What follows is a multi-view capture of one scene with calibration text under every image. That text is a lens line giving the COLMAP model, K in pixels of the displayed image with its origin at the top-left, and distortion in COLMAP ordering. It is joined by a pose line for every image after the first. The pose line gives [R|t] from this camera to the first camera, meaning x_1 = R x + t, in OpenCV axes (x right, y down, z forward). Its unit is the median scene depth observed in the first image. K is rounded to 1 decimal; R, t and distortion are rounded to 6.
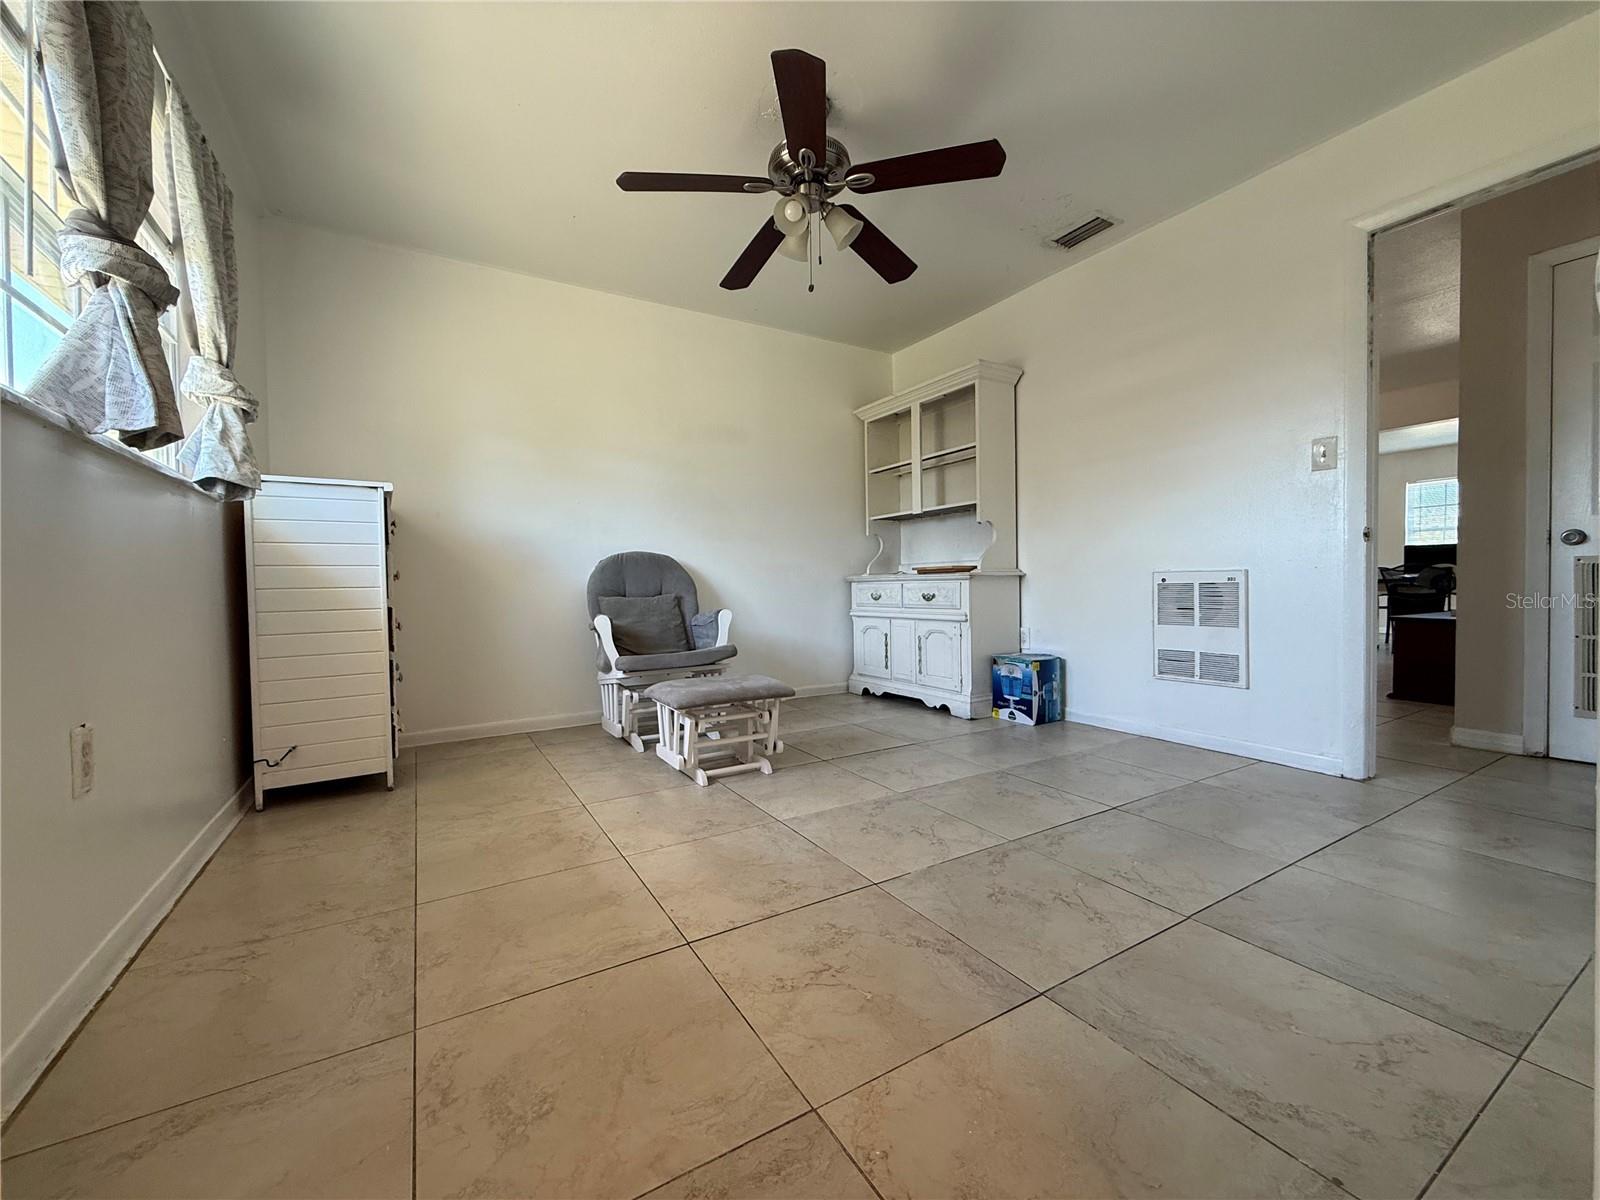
lens RADIAL K [[638.6, 0, 795.6], [0, 638.6, 597.6], [0, 0, 1]] dist [-0.000494, 0.000320]
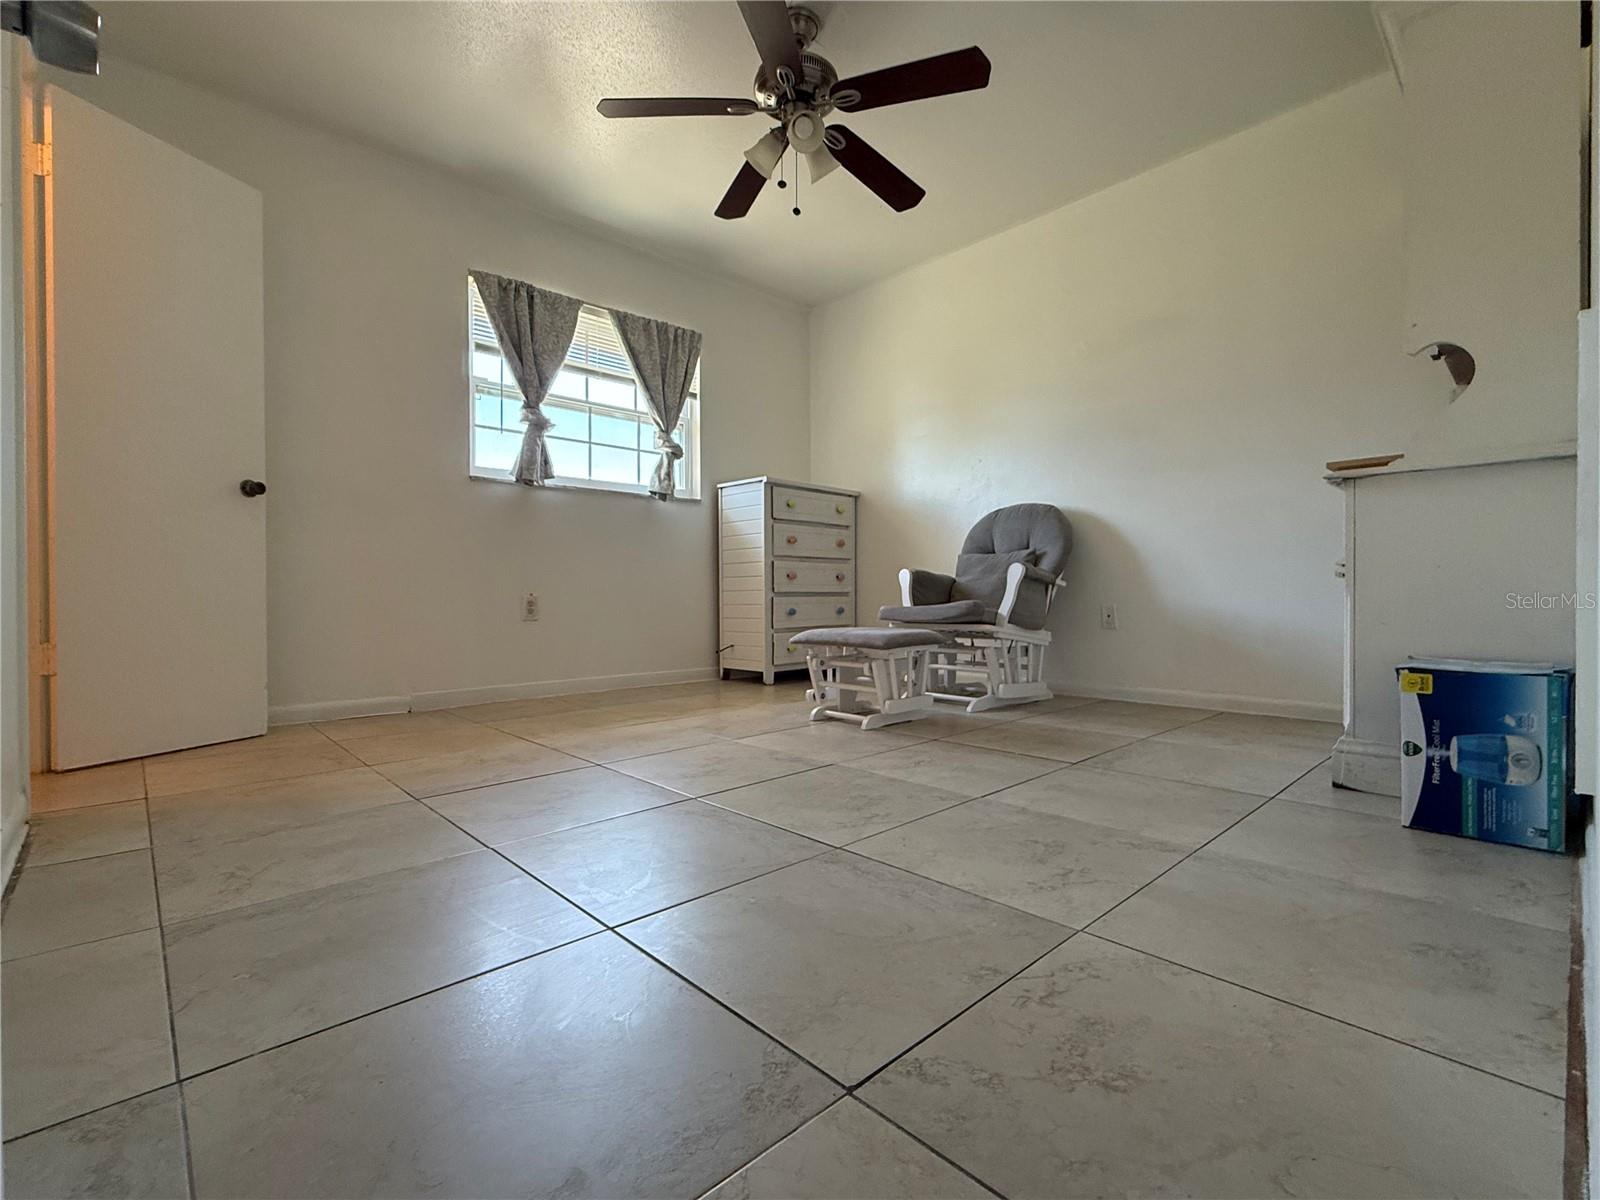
lens RADIAL K [[720.8, 0, 800.0], [0, 720.8, 600.0], [0, 0, 1]] dist [0.000265, -0.000277]
pose [[0.218573, 0.022219, -0.975568, 1.014417], [-0.016461, 0.999682, 0.019081, 0.073076], [0.975682, 0.011888, 0.218870, 0.716883]]
